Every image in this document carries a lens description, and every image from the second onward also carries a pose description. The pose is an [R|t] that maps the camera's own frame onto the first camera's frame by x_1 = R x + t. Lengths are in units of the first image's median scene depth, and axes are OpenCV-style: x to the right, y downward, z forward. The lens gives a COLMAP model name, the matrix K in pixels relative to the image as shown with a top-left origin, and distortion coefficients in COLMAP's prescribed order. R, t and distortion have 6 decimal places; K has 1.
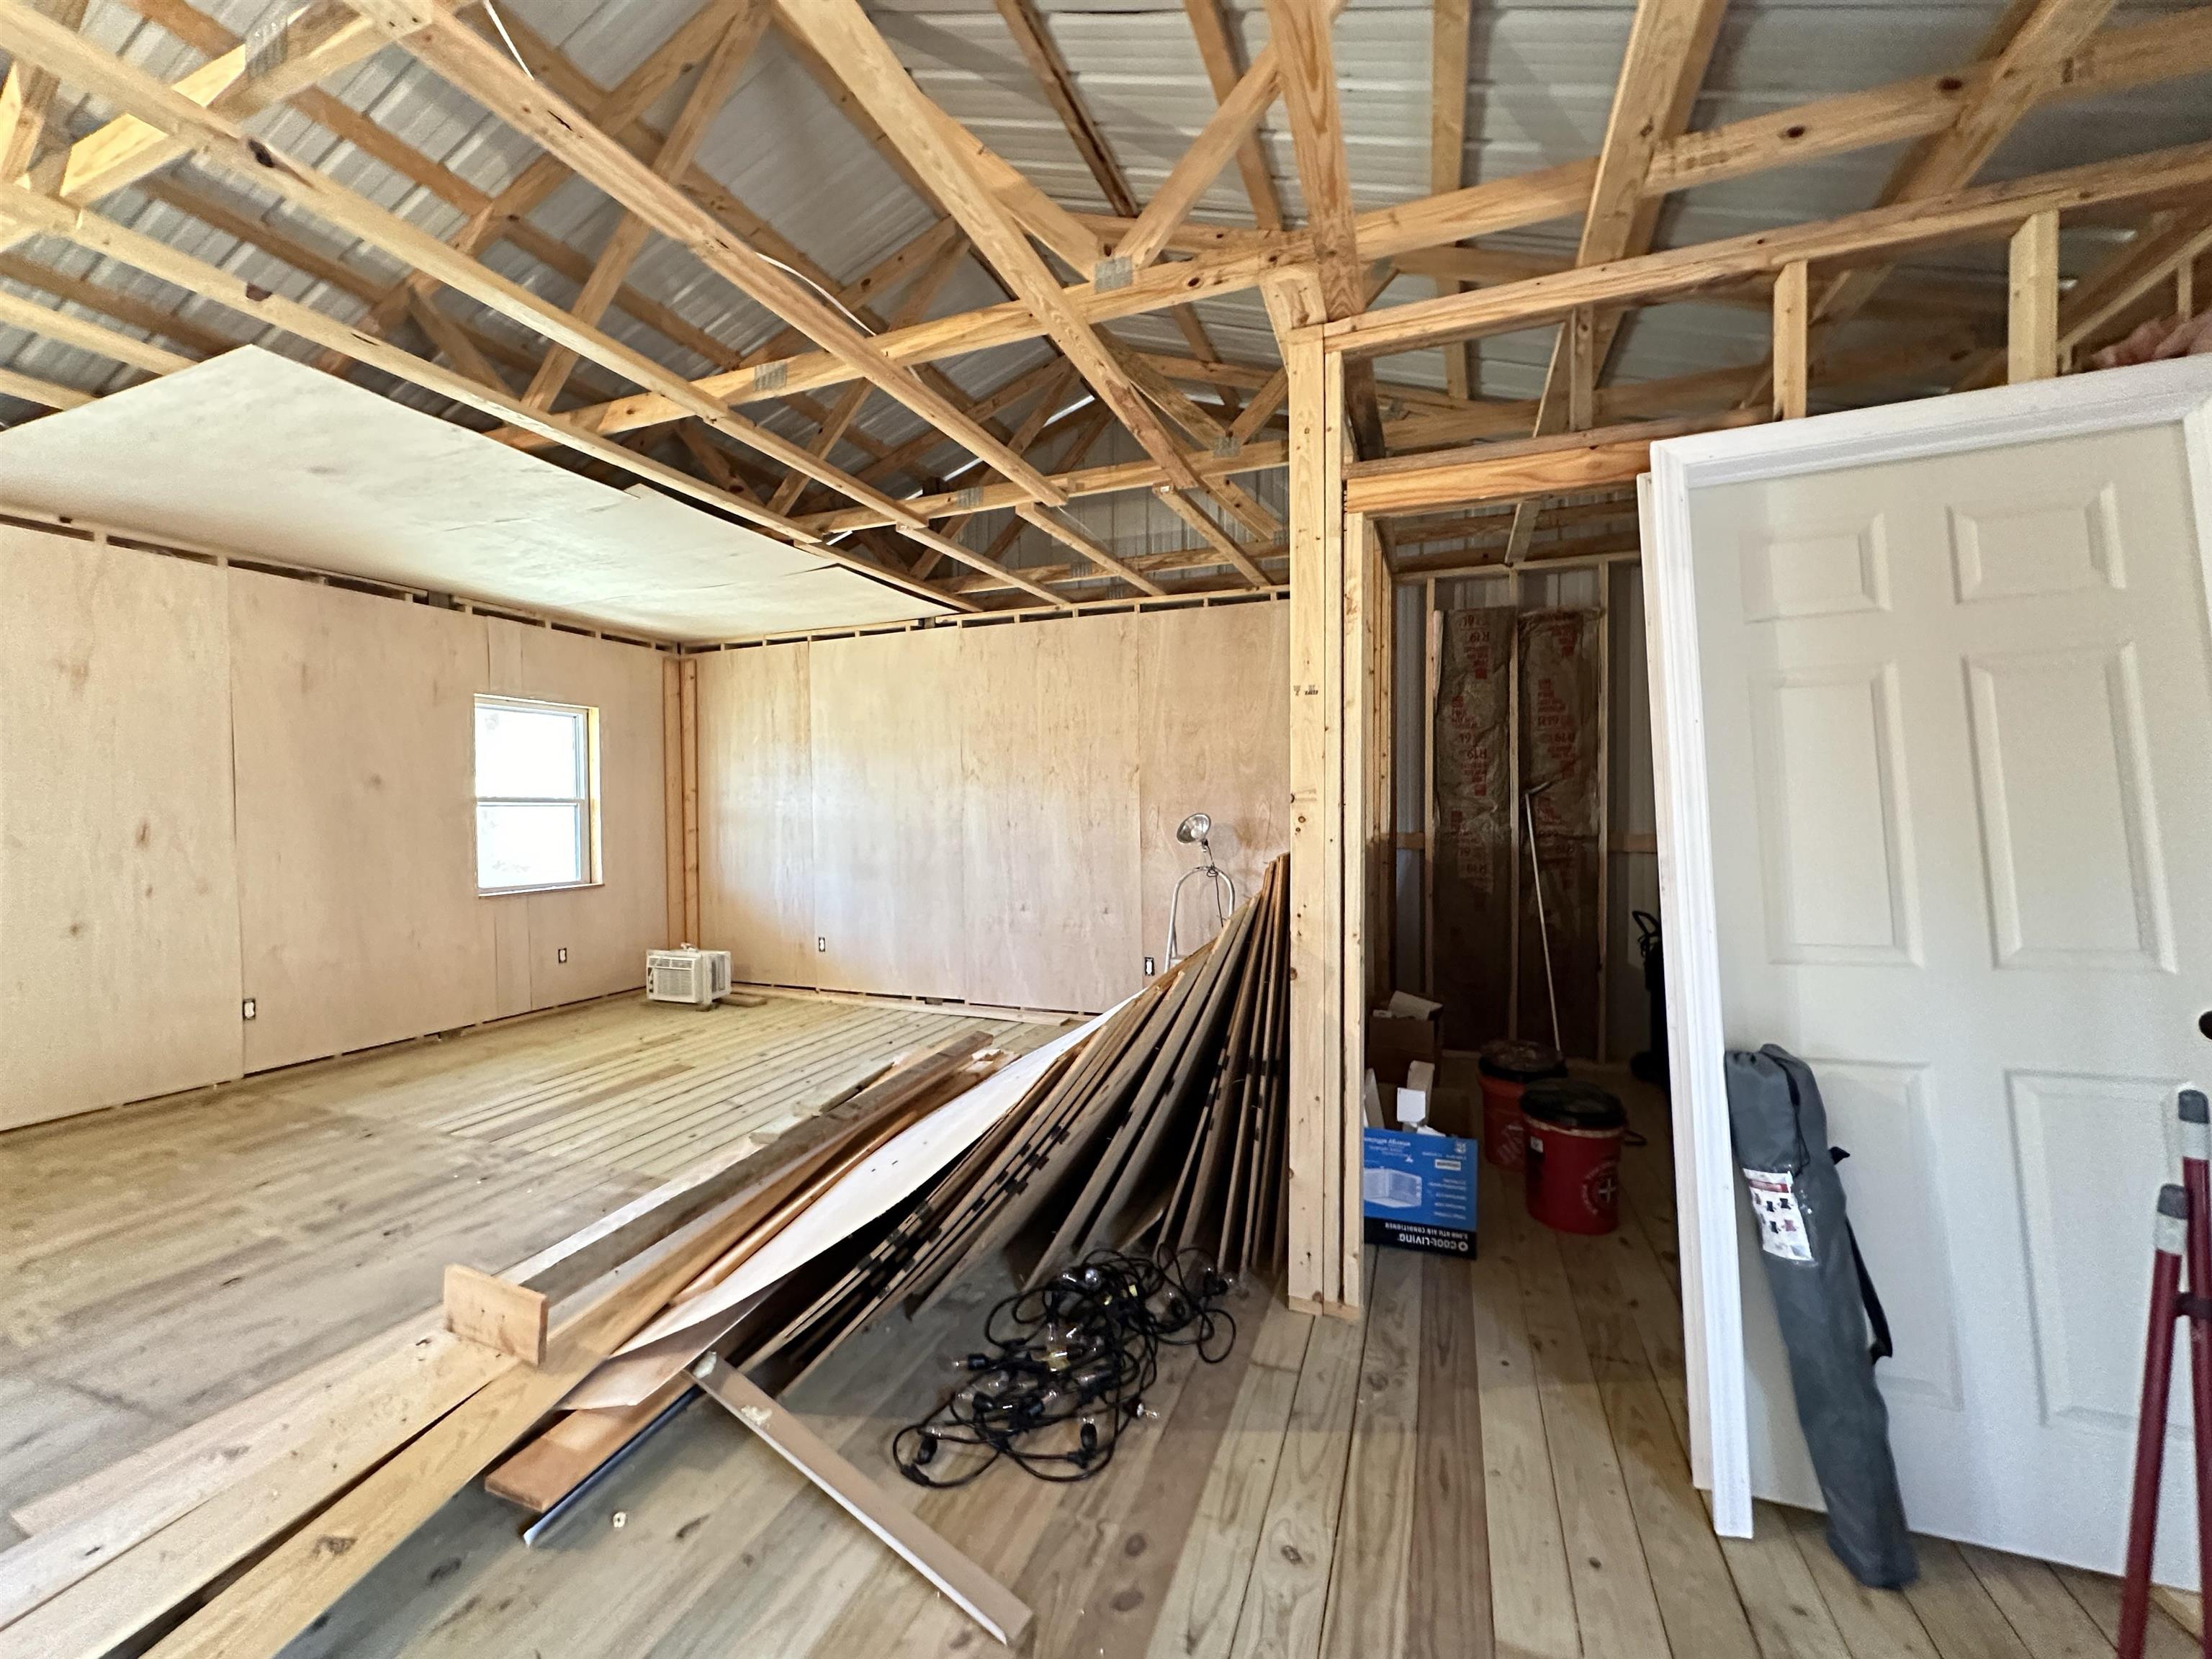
lens RADIAL K [[880.9, 0, 1095.3], [0, 880.9, 823.5], [0, 0, 1]] dist [-0.000909, -0.000077]
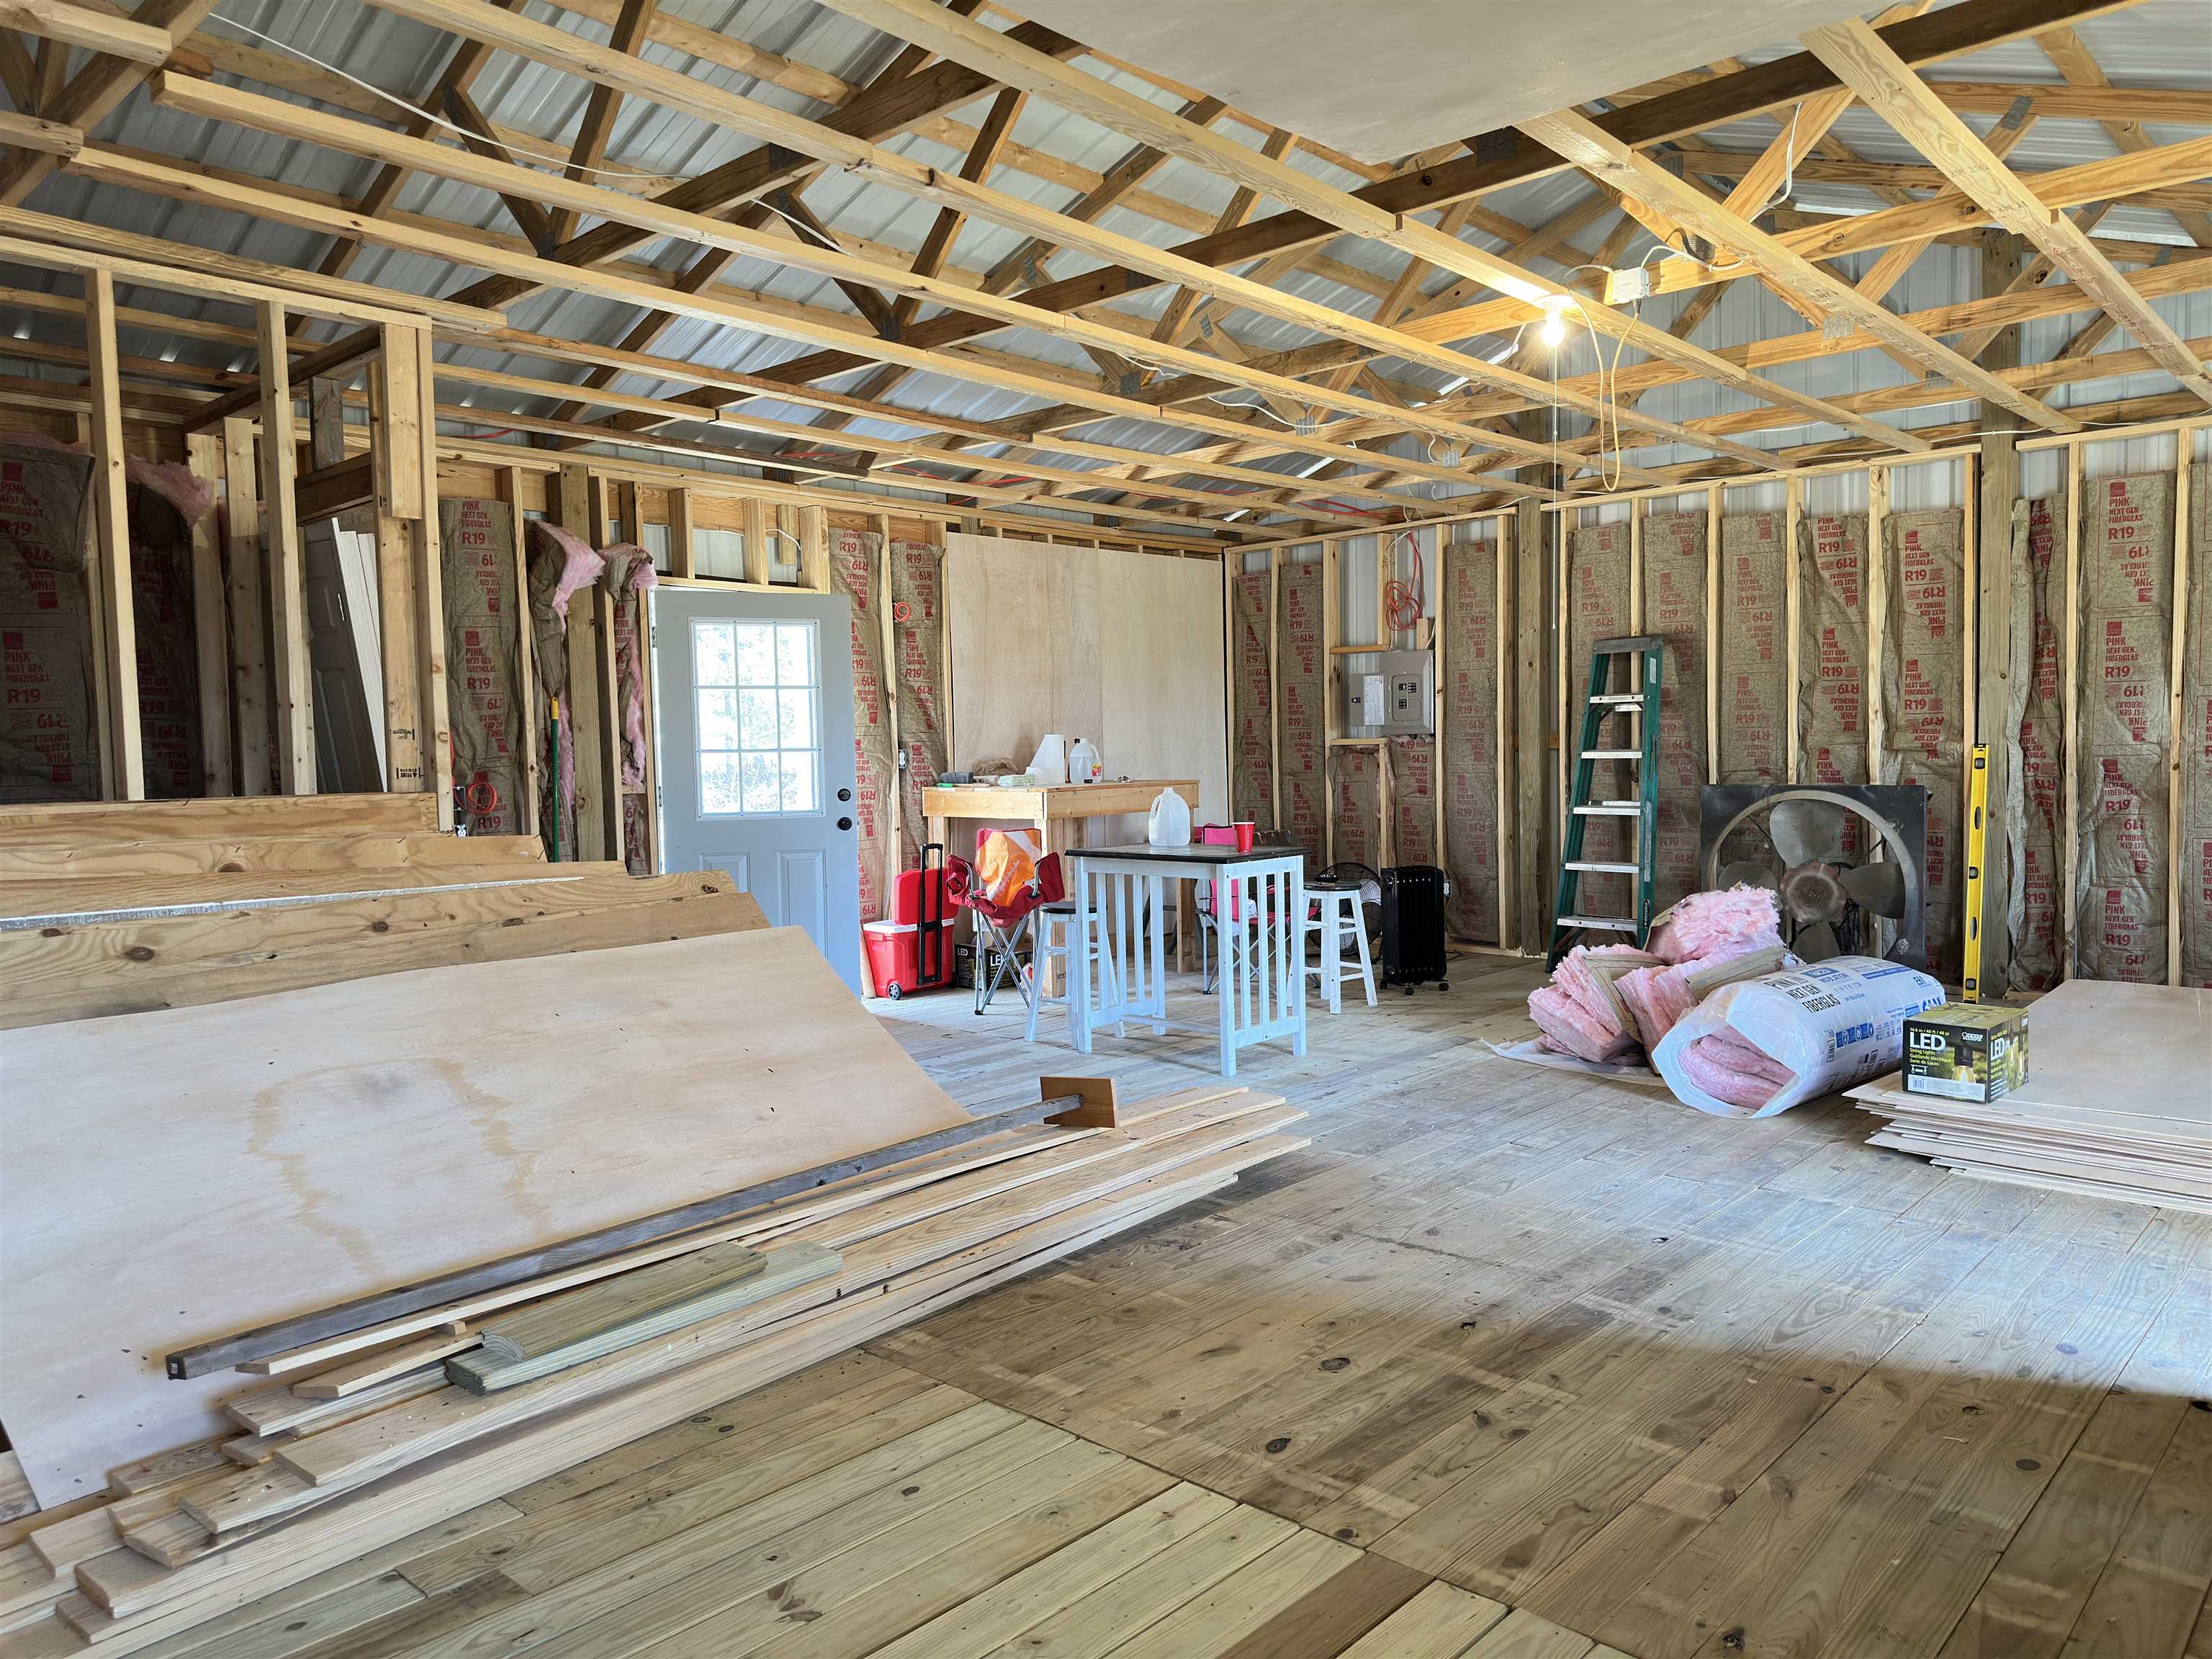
lens RADIAL K [[1568.2, 0, 1098.1], [0, 1568.2, 840.4], [0, 0, 1]] dist [0.059133, -0.051067]
pose [[-0.933329, 0.003977, 0.359001, -1.008041], [0.035962, 0.995945, 0.082461, -0.030619], [-0.357217, 0.089874, -0.929687, 2.037891]]
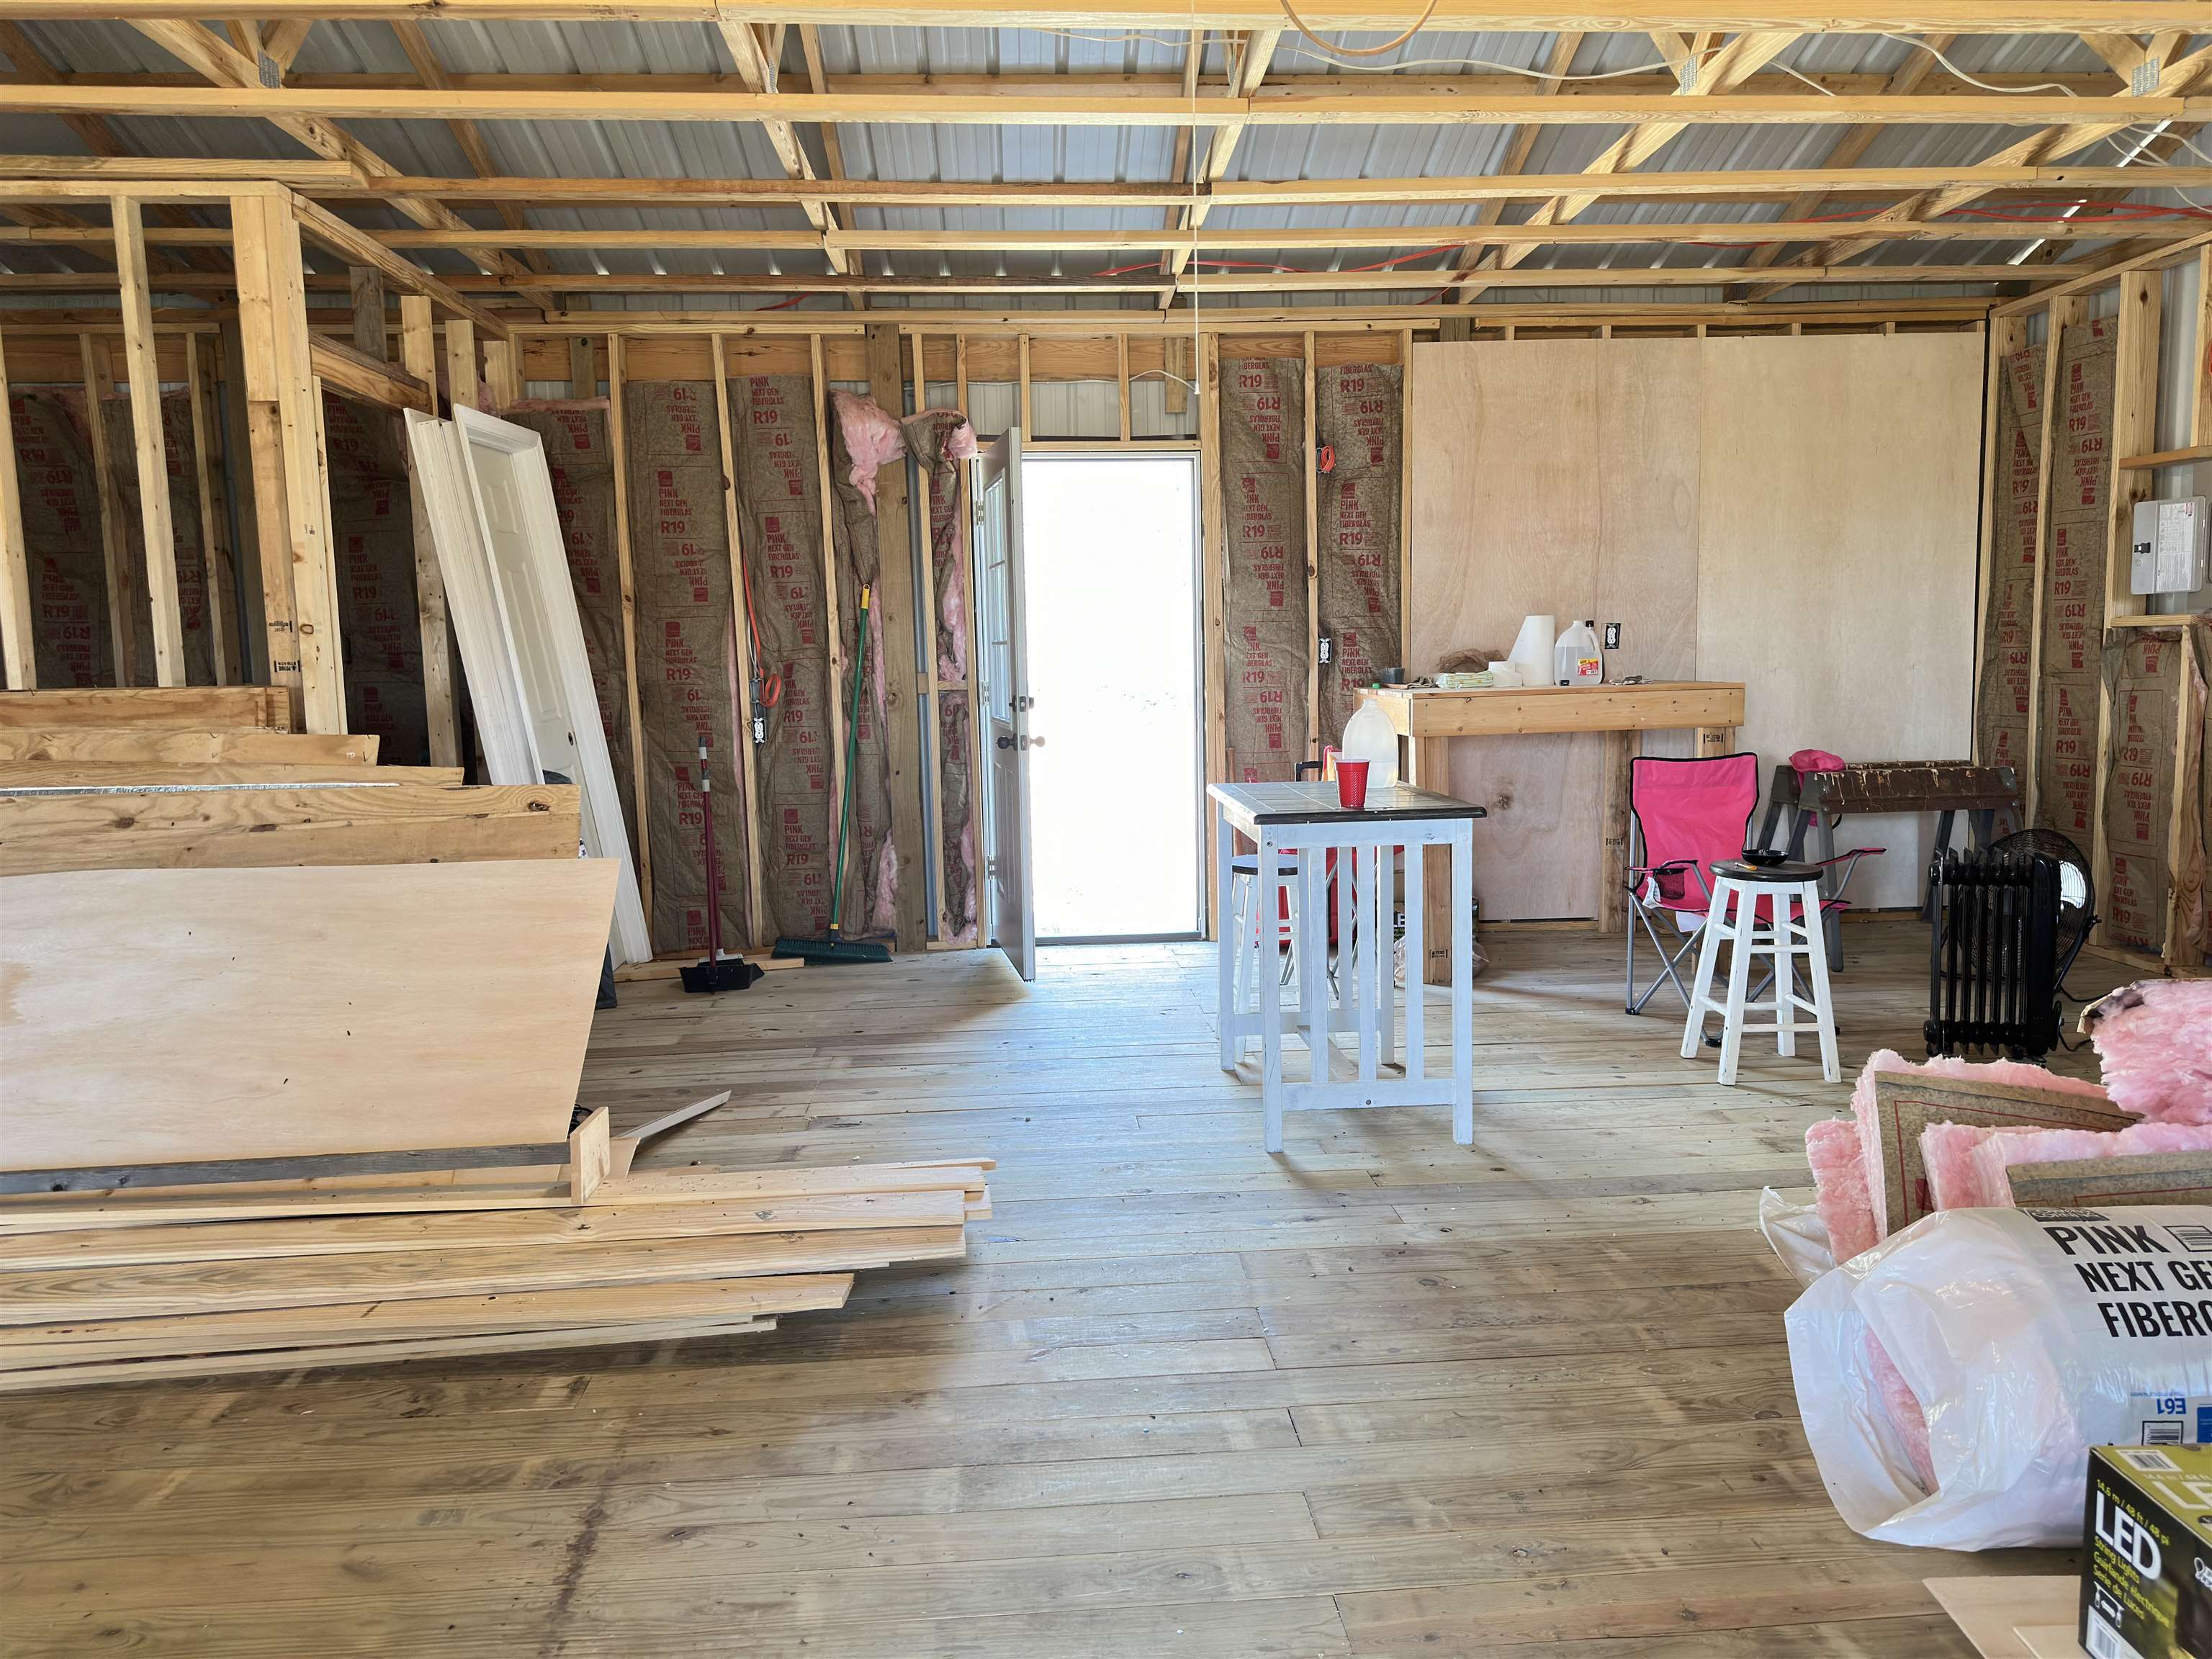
lens RADIAL K [[1568.2, 0, 1102.9], [0, 1568.2, 829.4], [0, 0, 1]] dist [0.059133, -0.051067]
pose [[-0.420684, -0.084994, 0.903217, -1.540668], [0.046102, 0.992312, 0.114850, 0.024616], [-0.906035, 0.089956, -0.413532, 0.743341]]
